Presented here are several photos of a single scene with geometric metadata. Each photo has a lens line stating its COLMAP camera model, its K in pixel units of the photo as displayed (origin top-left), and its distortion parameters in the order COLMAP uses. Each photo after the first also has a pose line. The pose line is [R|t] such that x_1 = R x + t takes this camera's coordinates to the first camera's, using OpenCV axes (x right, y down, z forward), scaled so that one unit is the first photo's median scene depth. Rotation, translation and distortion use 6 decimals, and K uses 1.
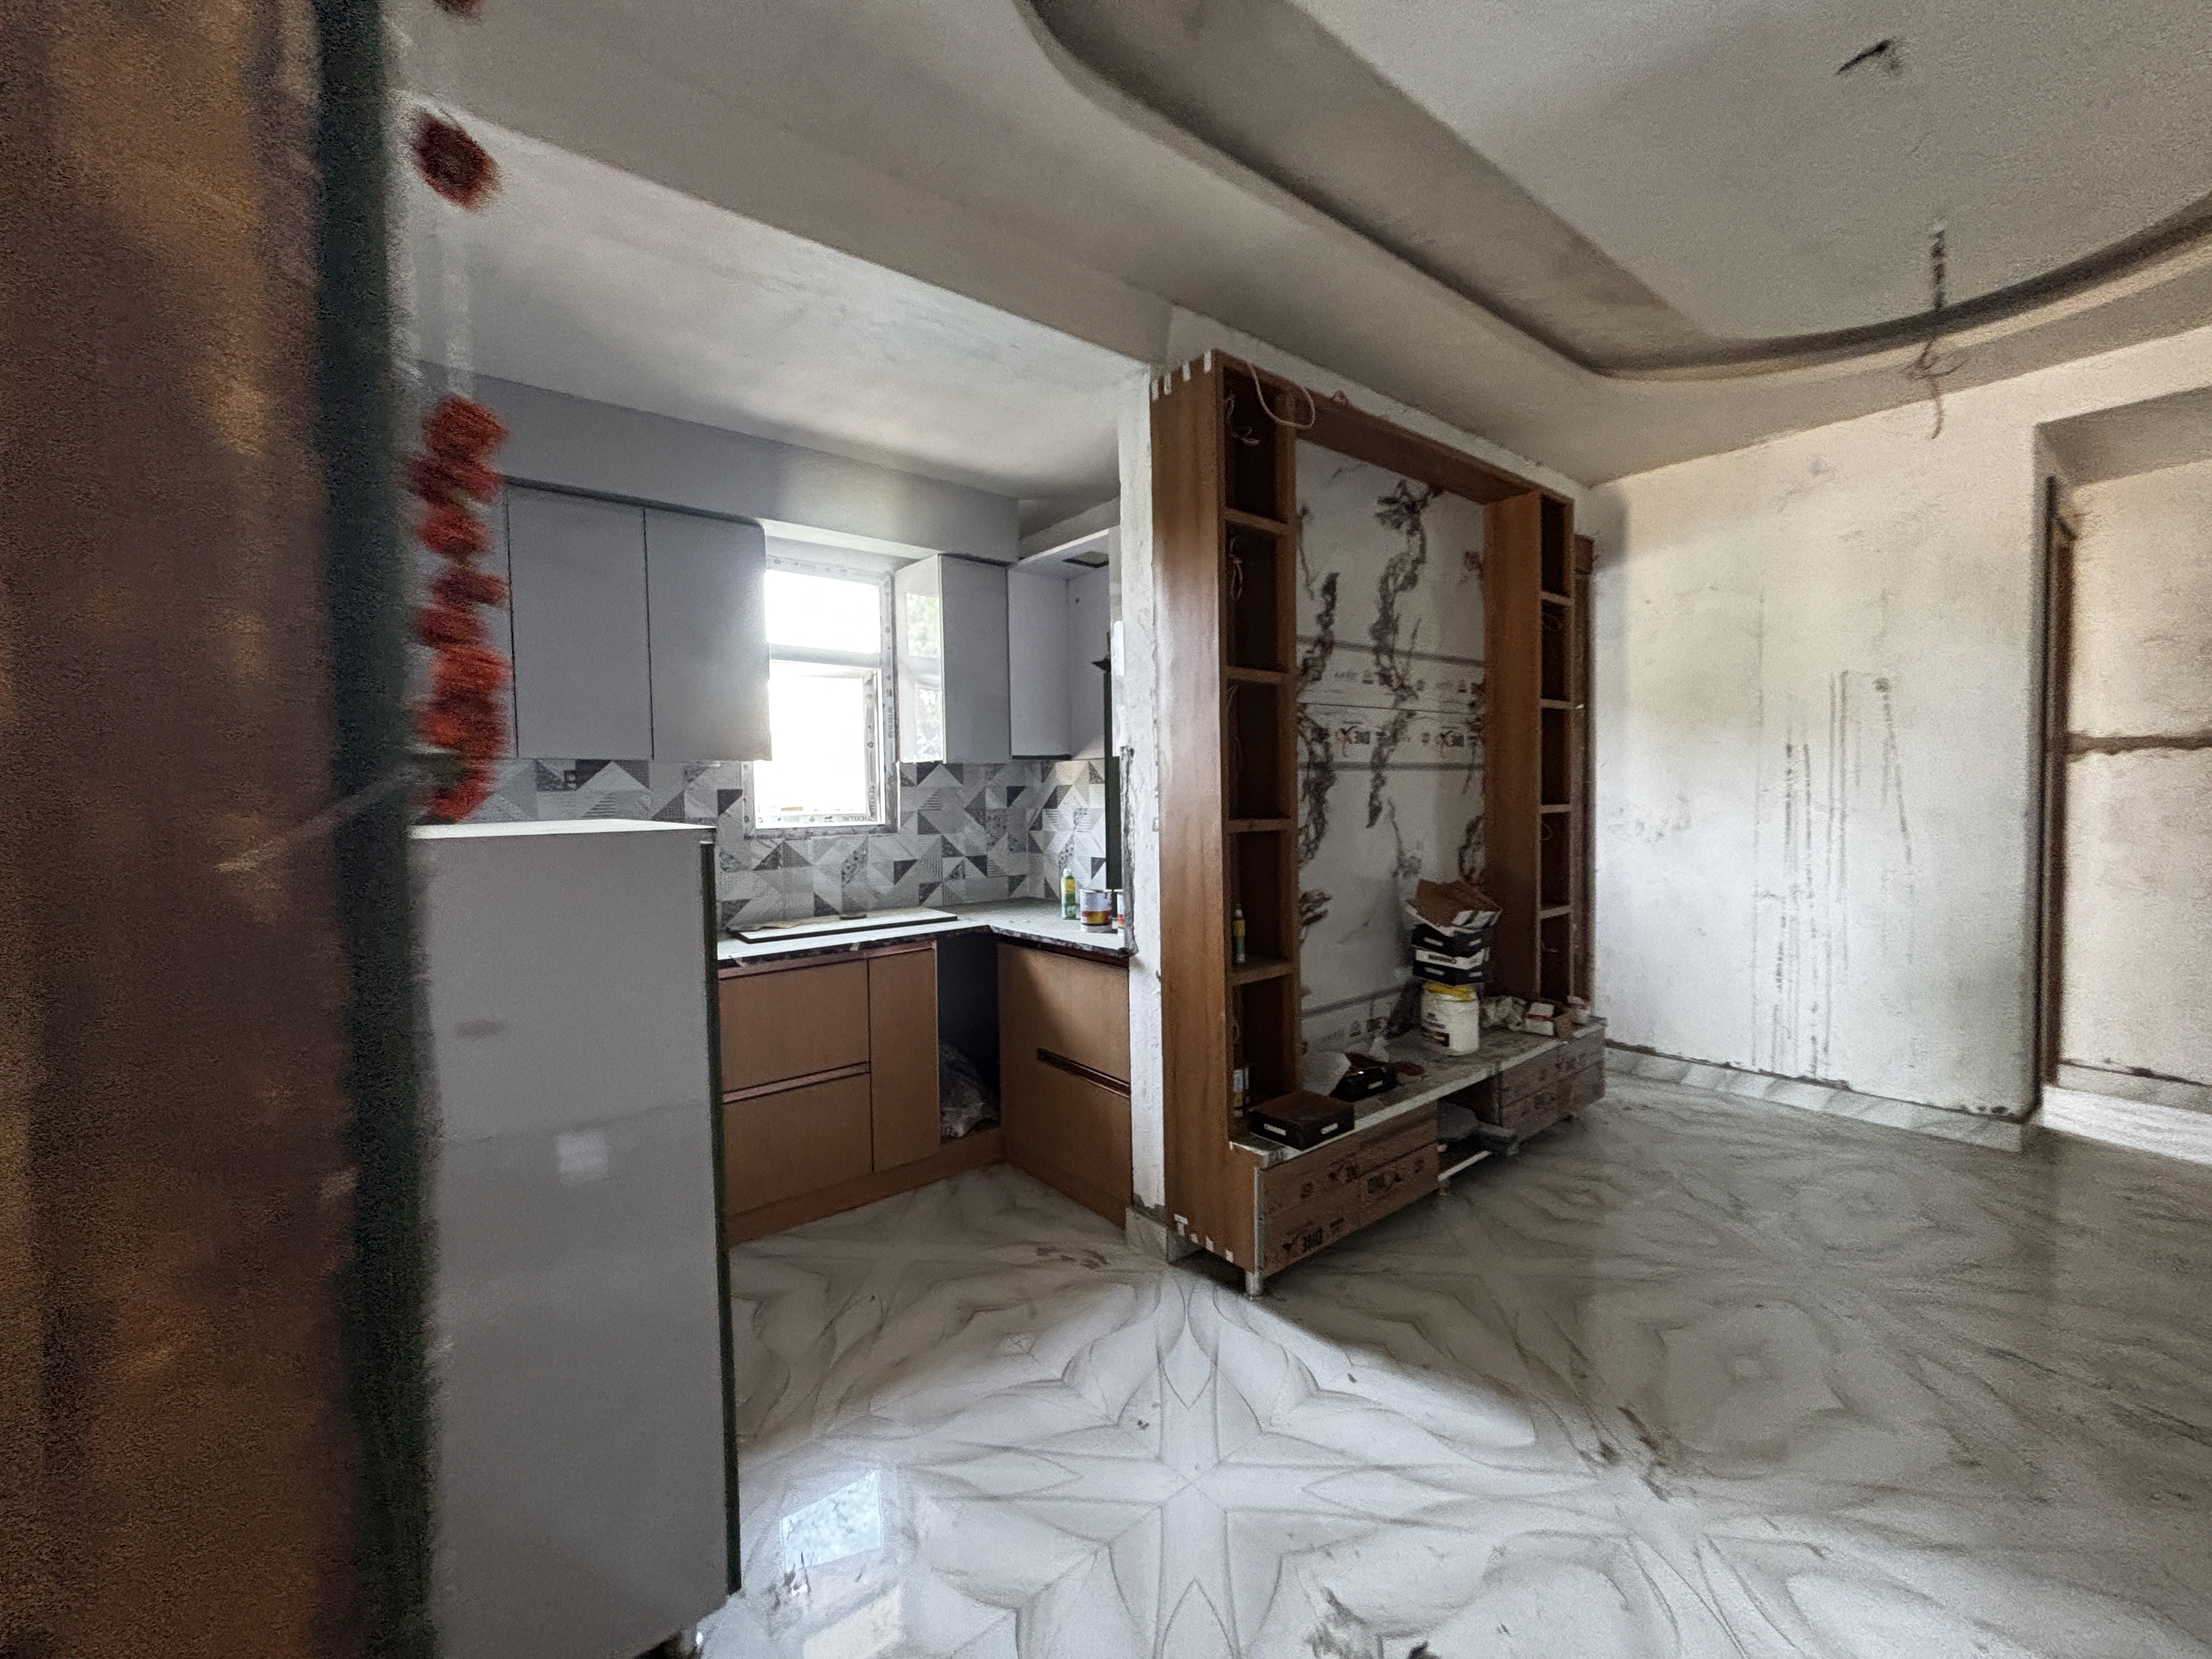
lens RADIAL K [[901.3, 0, 1101.3], [0, 901.3, 820.5], [0, 0, 1]] dist [-0.001165, 0.000067]
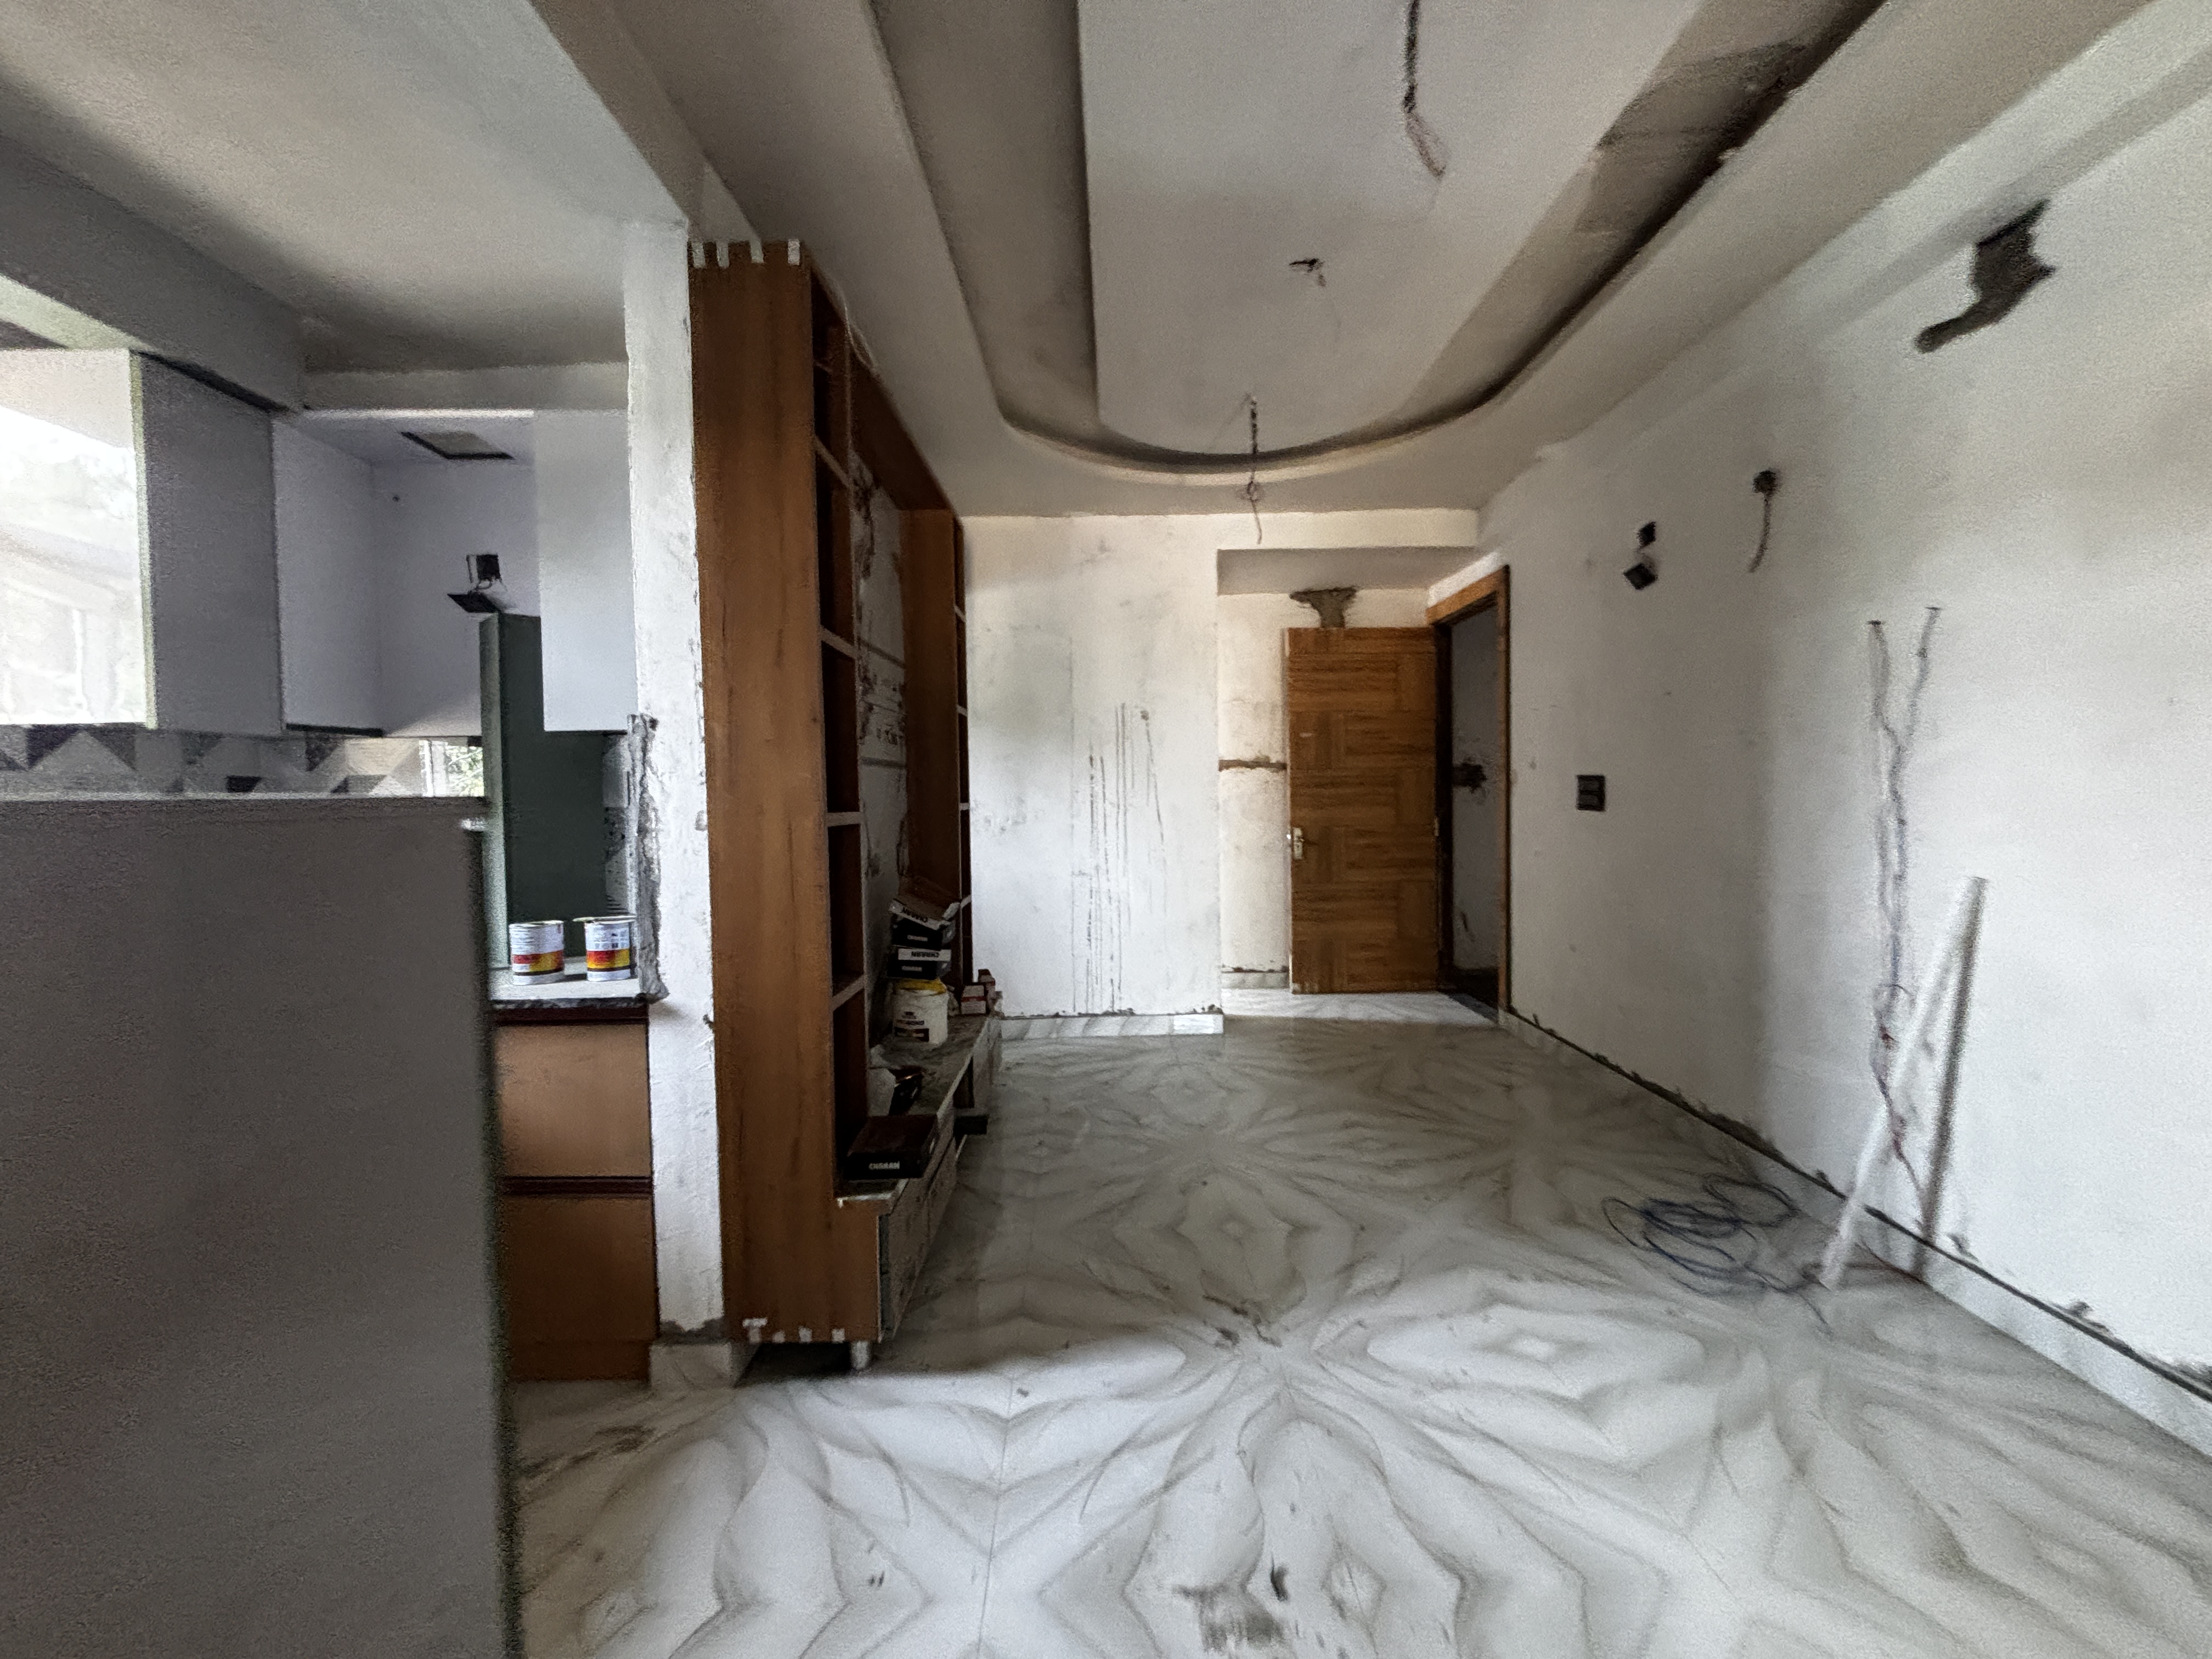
lens RADIAL K [[901.3, 0, 1107.8], [0, 901.3, 820.1], [0, 0, 1]] dist [-0.001165, 0.000067]
pose [[0.625846, -0.017271, 0.779755, -0.263377], [0.029317, 0.999569, -0.001390, 0.011828], [-0.779395, 0.023730, 0.626083, 0.209944]]
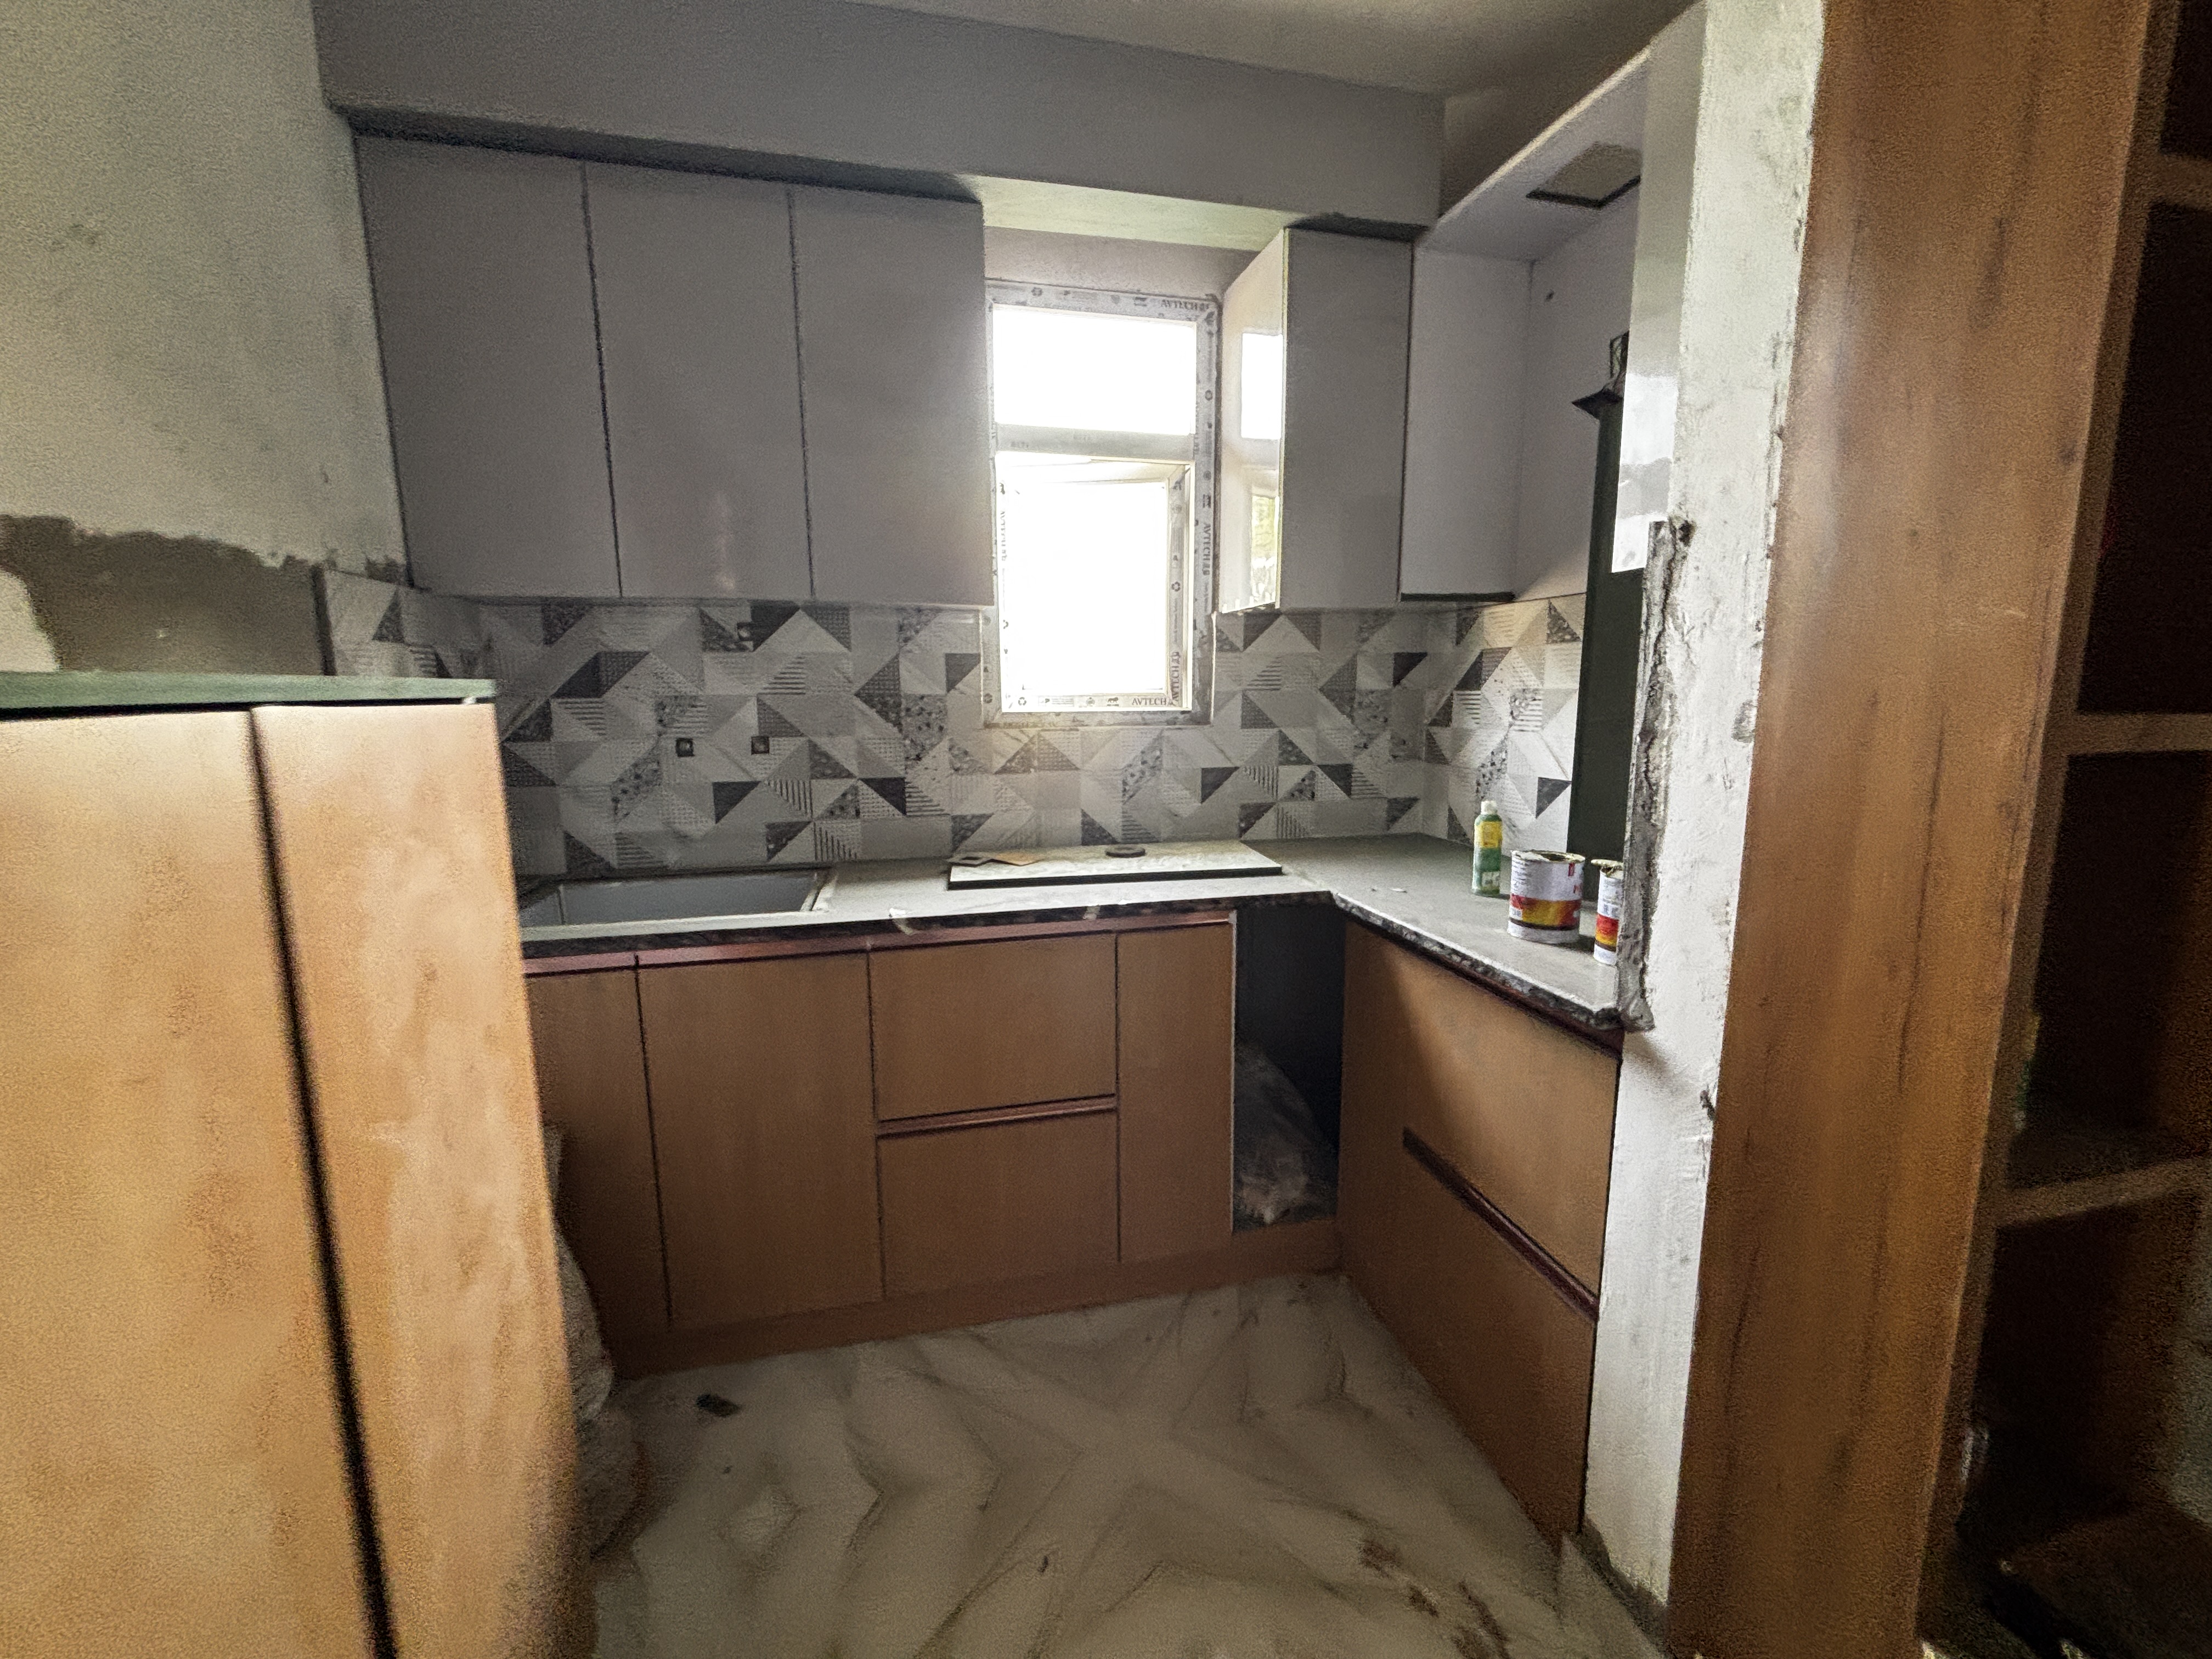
lens RADIAL K [[901.3, 0, 1102.6], [0, 901.3, 824.2], [0, 0, 1]] dist [-0.001165, 0.000067]
pose [[0.899150, 0.076499, -0.430903, -0.013495], [-0.022087, 0.991282, 0.129896, 0.002895], [0.437083, -0.107279, 0.893000, 0.444689]]
